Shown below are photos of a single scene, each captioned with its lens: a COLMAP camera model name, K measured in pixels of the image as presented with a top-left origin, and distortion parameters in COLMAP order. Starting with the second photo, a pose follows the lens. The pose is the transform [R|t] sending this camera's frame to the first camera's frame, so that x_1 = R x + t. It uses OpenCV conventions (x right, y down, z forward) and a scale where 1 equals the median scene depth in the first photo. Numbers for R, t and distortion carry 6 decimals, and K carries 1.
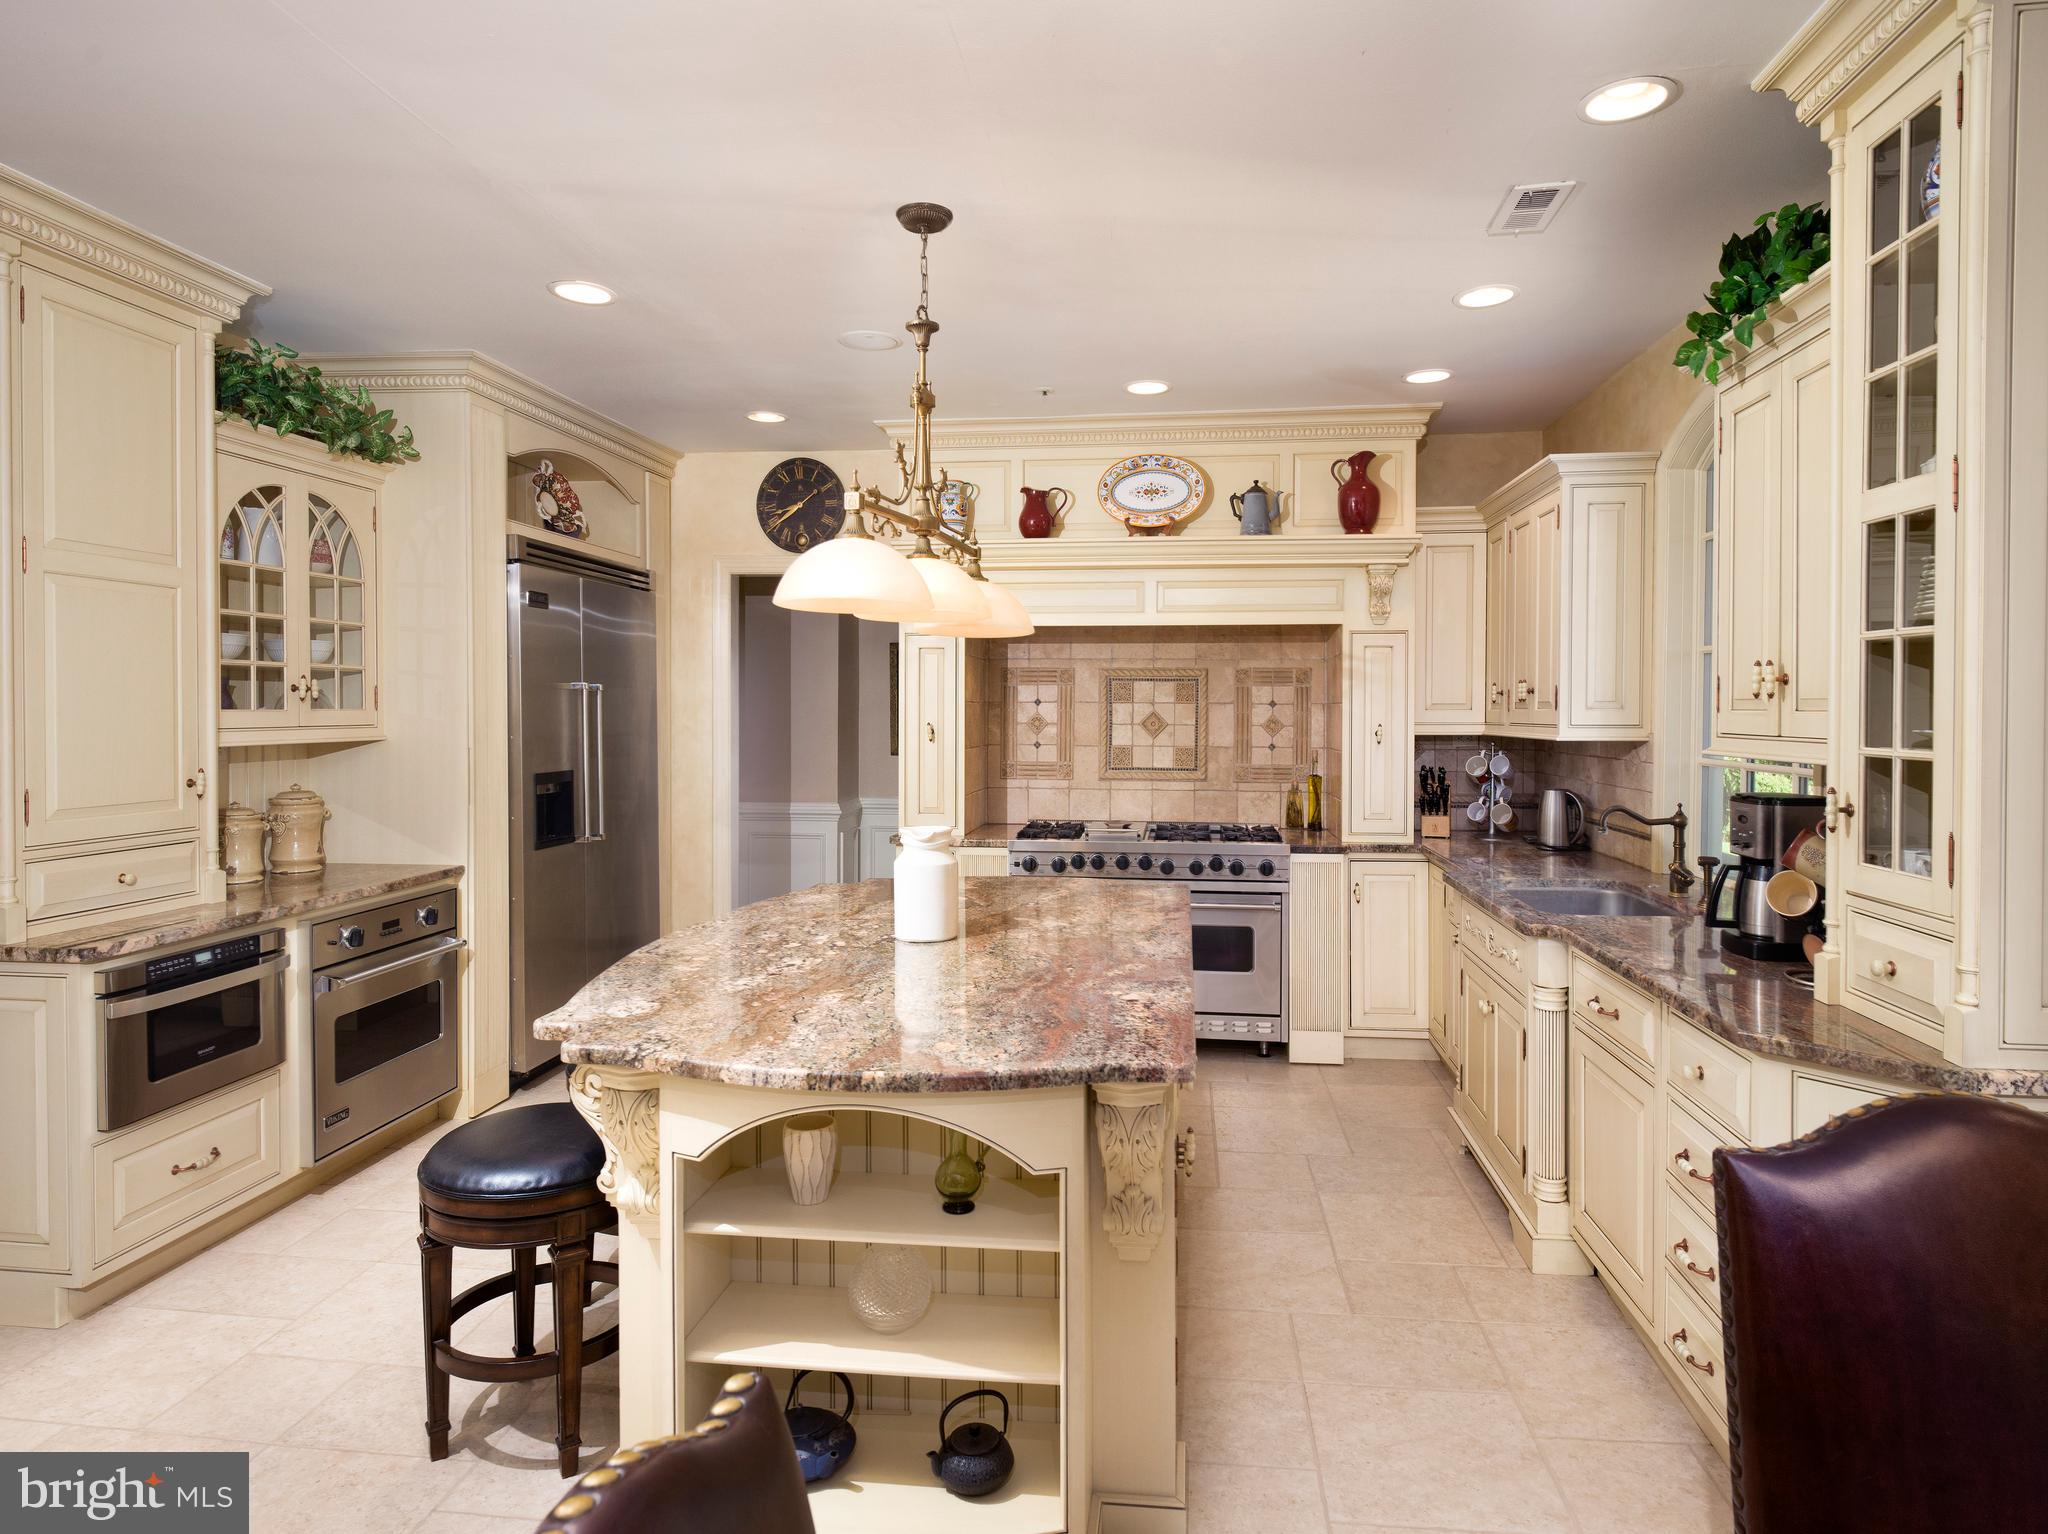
lens RADIAL K [[1049.5, 0, 1067.1], [0, 1049.5, 722.4], [0, 0, 1]] dist [0.005737, -0.004328]
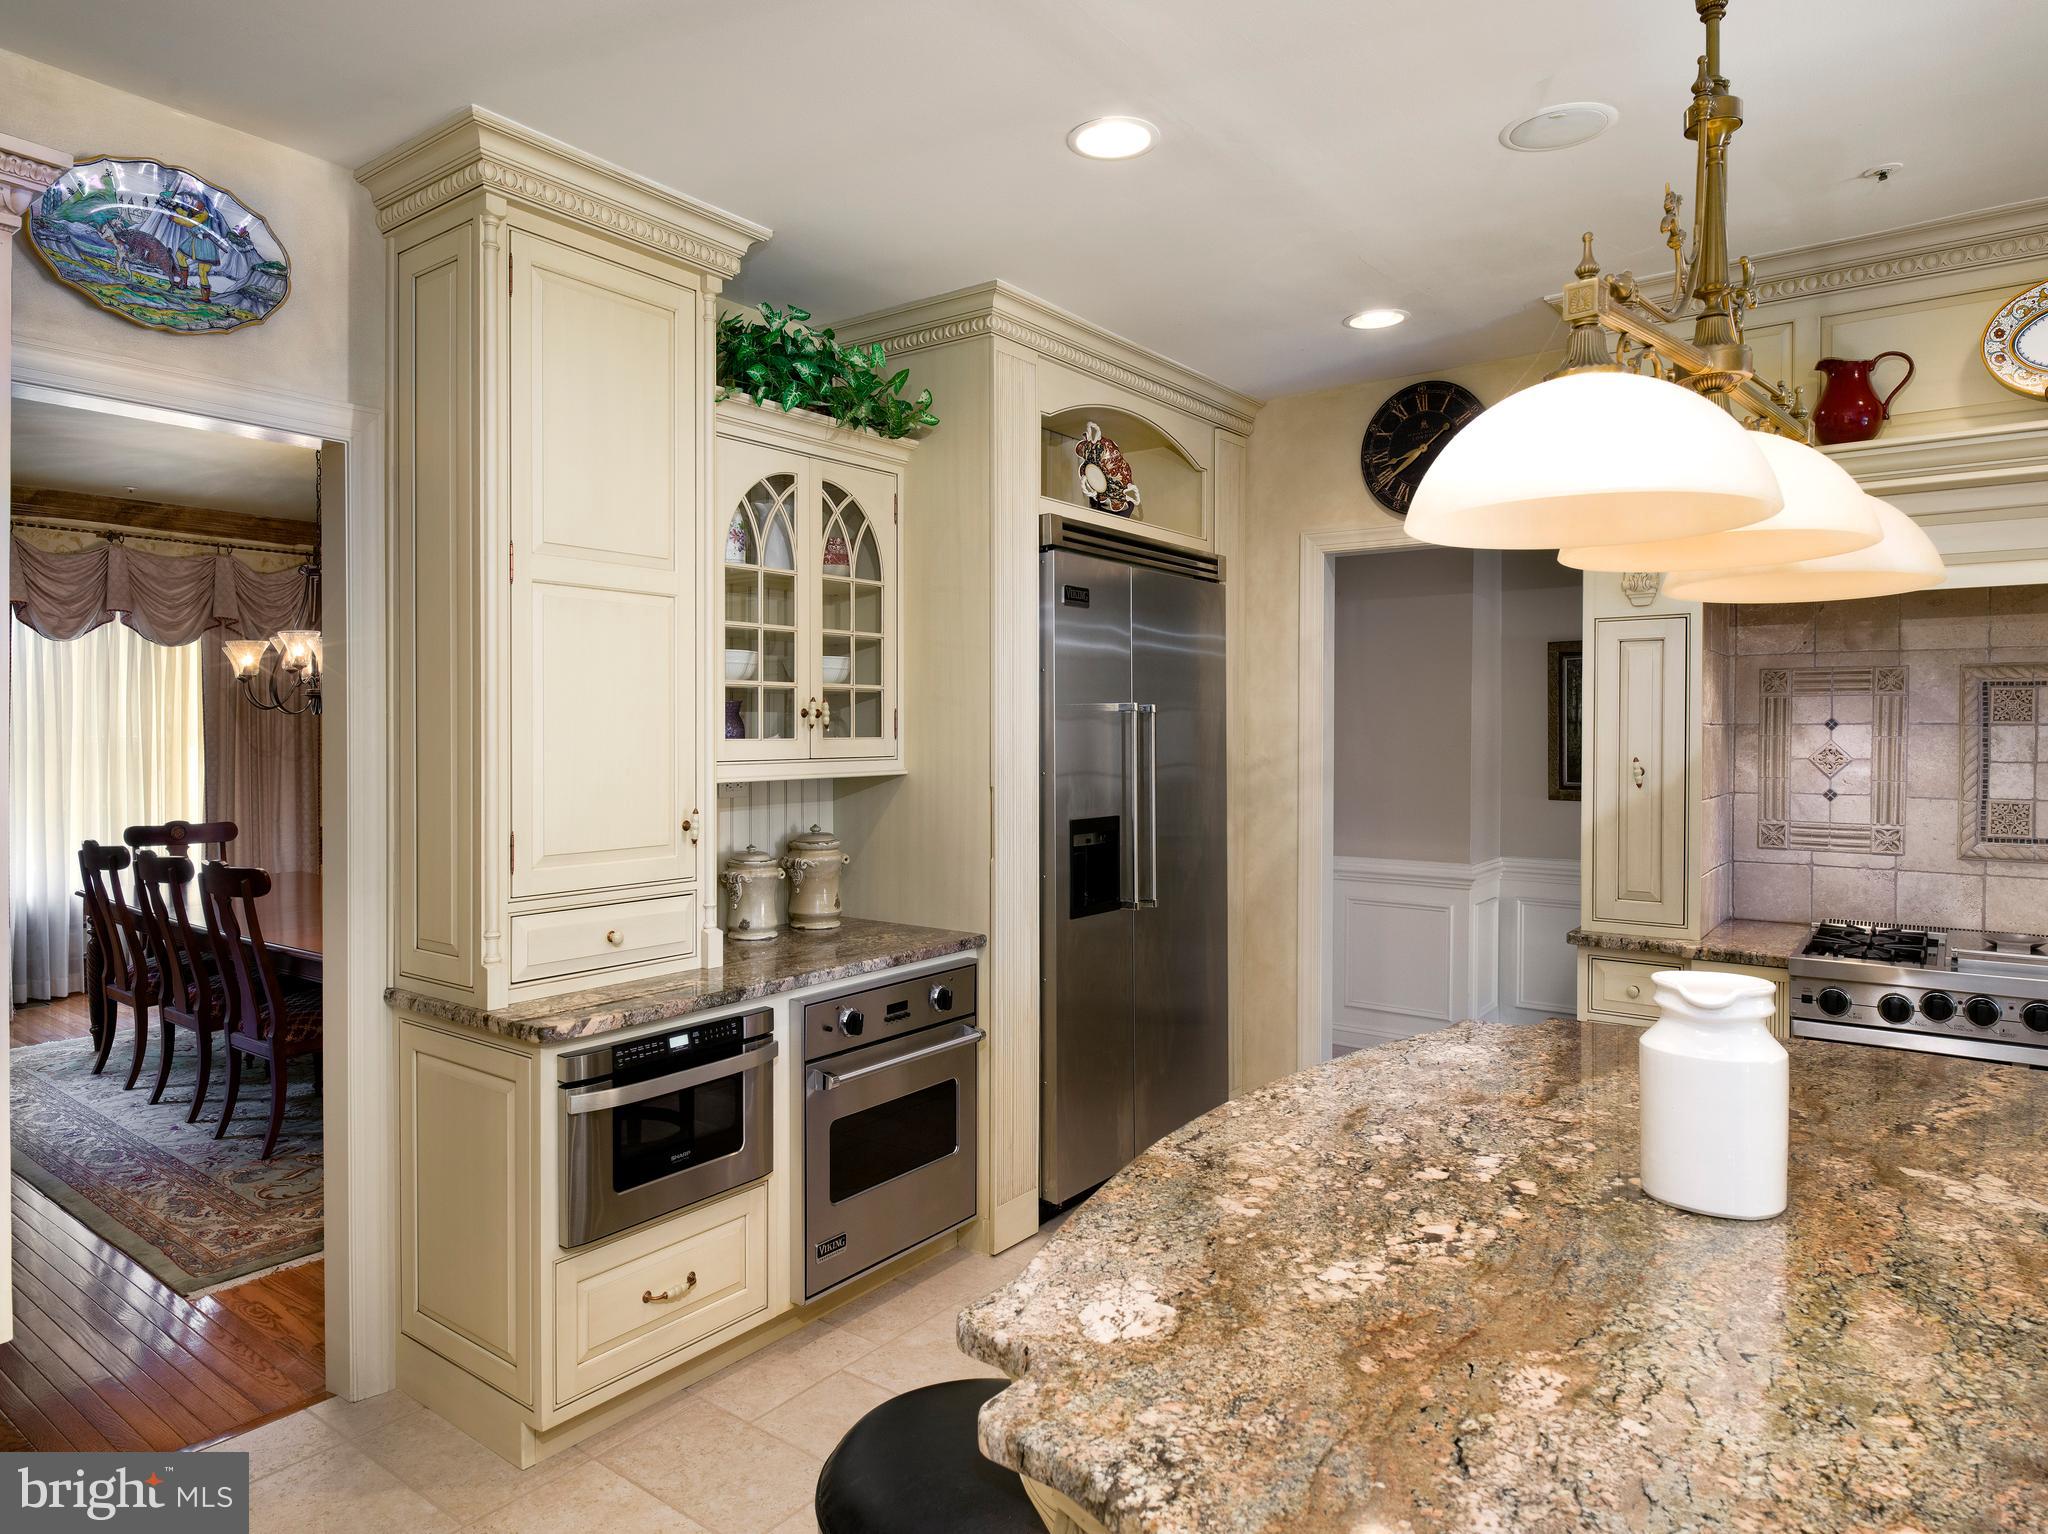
lens RADIAL K [[1185.7, 0, 945.6], [0, 1185.7, 749.3], [0, 0, 1]] dist [0.001562, -0.013142]
pose [[0.813618, 0.004953, -0.581379, -0.092267], [-0.005340, 0.999985, 0.001047, -0.005358], [0.581376, 0.002252, 0.813632, 0.294886]]
